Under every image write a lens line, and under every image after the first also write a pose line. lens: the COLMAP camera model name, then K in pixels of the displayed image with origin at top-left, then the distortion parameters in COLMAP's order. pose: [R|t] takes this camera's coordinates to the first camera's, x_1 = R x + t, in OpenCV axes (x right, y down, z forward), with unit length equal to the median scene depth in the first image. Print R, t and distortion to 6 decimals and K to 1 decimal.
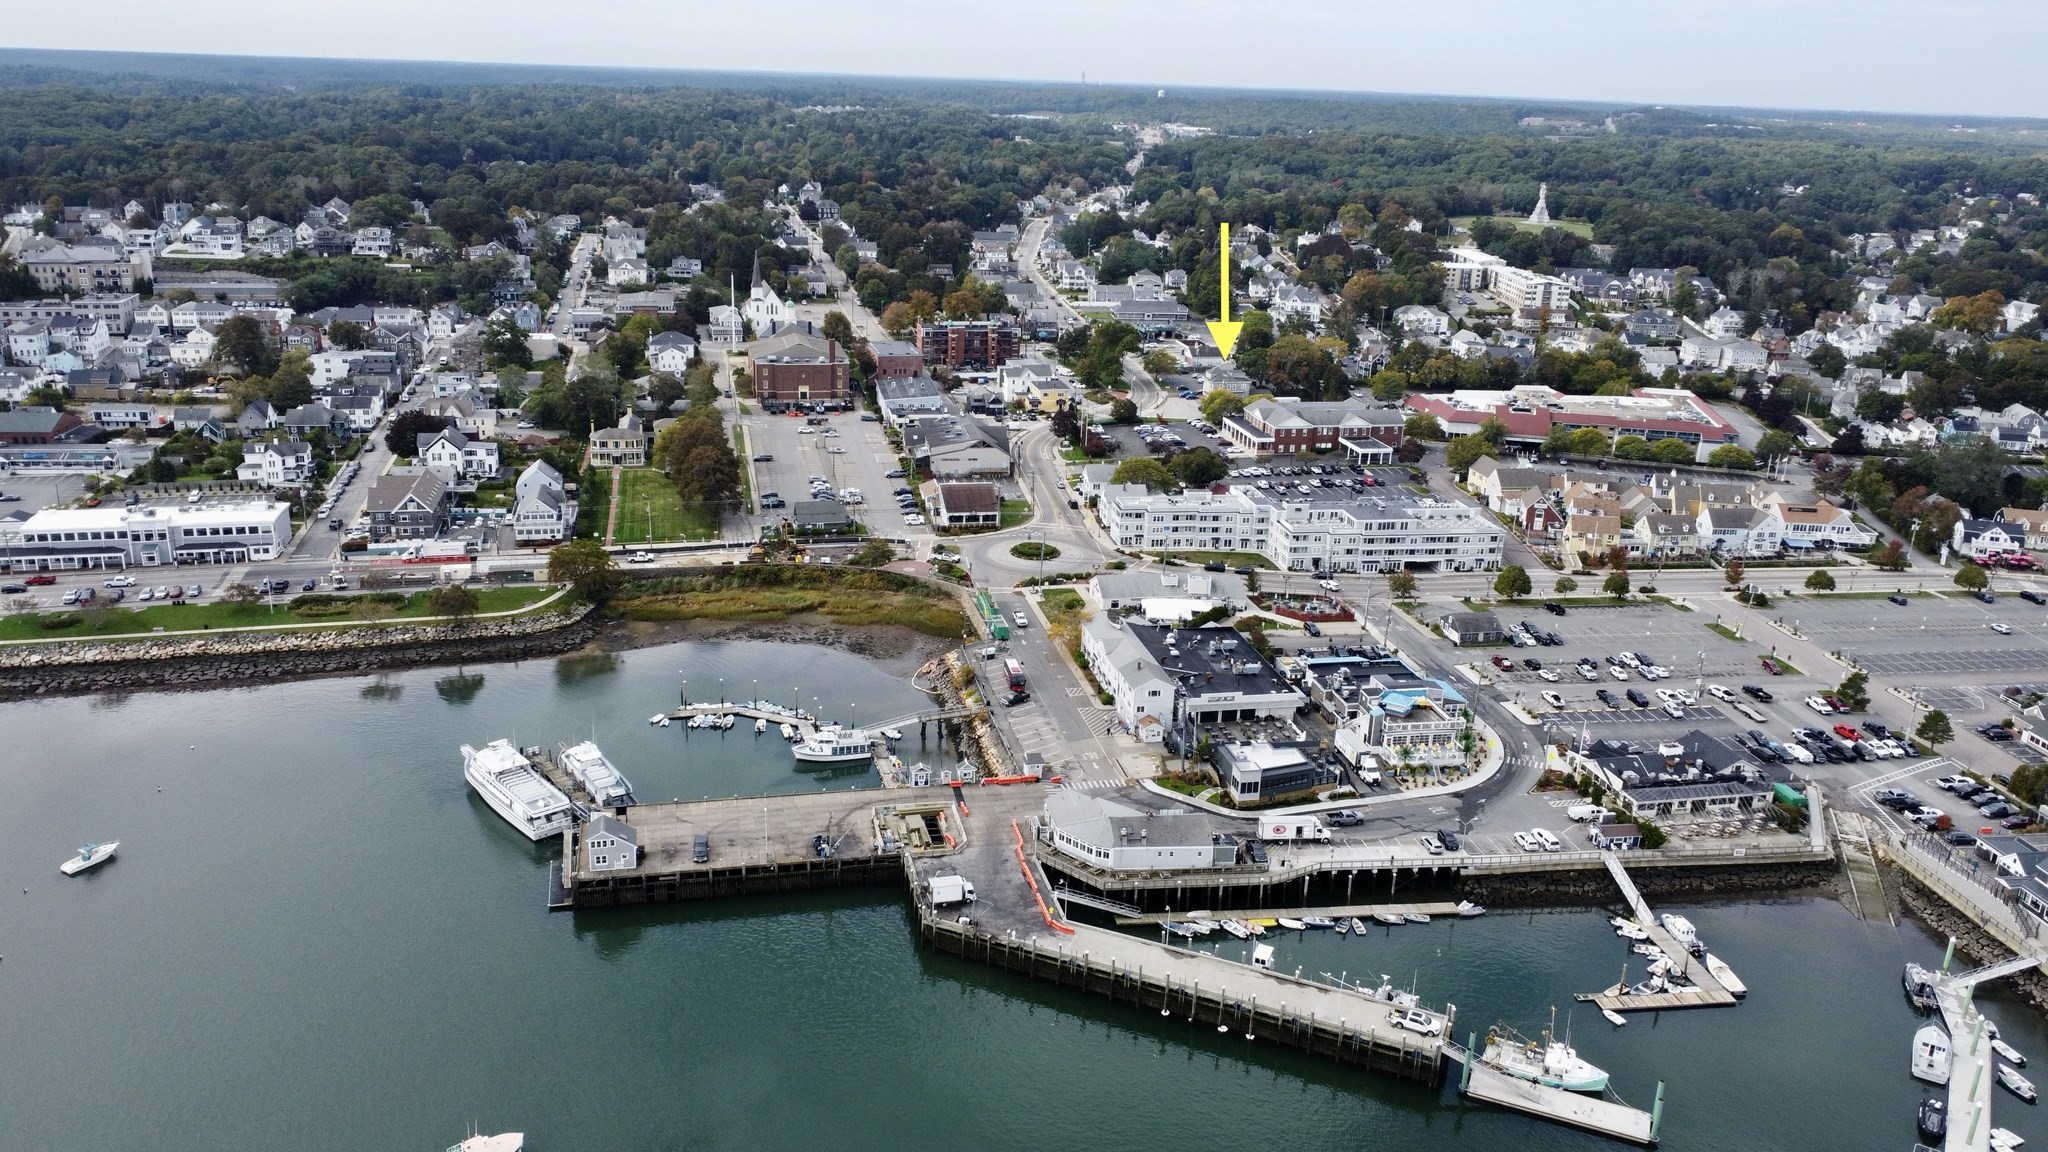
lens RADIAL K [[1547.8, 0, 1020.8], [0, 1547.8, 578.4], [0, 0, 1]] dist [-0.007813, -0.001470]
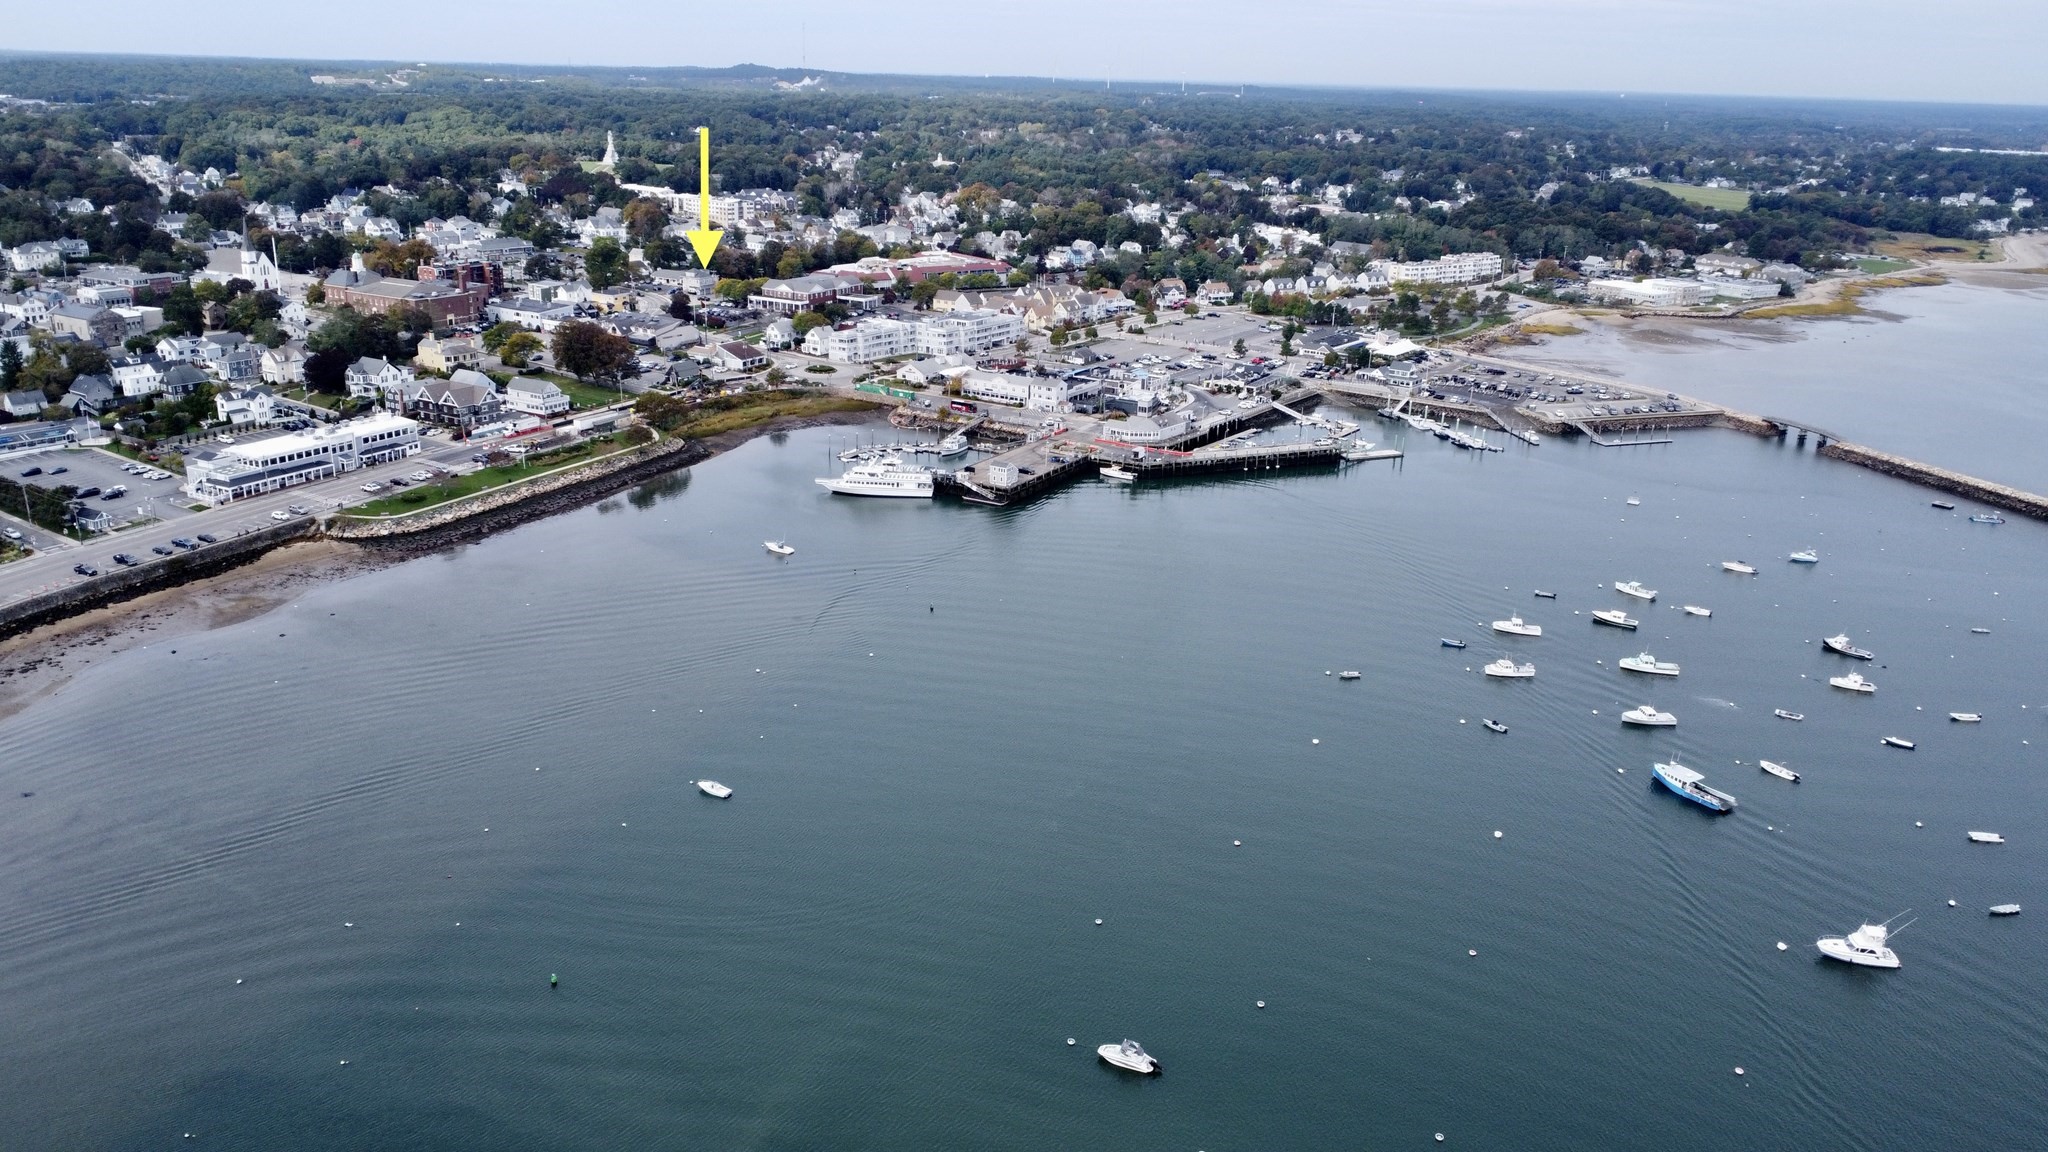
lens RADIAL K [[1547.8, 0, 1020.8], [0, 1547.8, 578.4], [0, 0, 1]] dist [-0.007813, -0.001470]
pose [[0.672079, -0.244688, 0.698883, -1.092137], [0.226608, 0.966507, 0.120470, 0.047723], [-0.704953, 0.077407, 0.705017, -0.243821]]
